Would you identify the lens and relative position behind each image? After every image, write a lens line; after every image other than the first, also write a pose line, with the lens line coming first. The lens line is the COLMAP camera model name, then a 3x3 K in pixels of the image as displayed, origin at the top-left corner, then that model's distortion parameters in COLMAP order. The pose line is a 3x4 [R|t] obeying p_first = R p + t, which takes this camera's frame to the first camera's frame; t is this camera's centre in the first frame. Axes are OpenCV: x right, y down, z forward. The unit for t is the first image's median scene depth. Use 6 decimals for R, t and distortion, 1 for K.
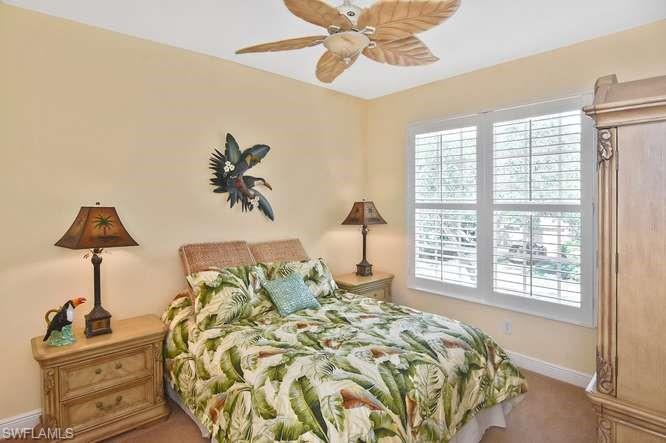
lens RADIAL K [[370.3, 0, 332.9], [0, 370.3, 203.3], [0, 0, 1]] dist [-0.000929, -0.000163]
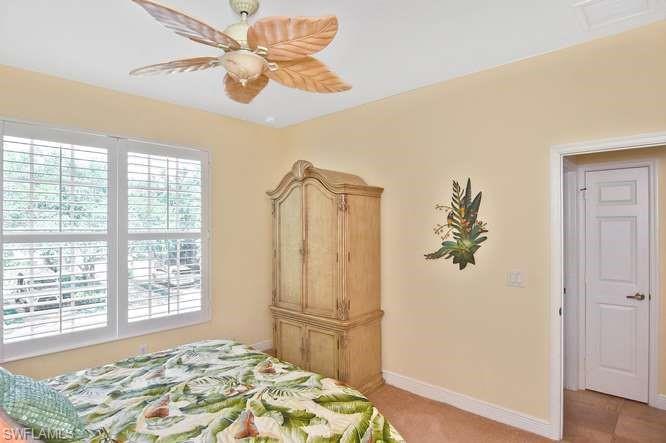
lens RADIAL K [[376.0, 0, 321.4], [0, 376.0, 224.5], [0, 0, 1]] dist [-0.006742, -0.002903]
pose [[-0.078435, 0.010429, 0.996865, -0.778341], [0.015092, 0.999843, -0.009272, -0.006990], [-0.996805, 0.014318, -0.078580, 0.728114]]
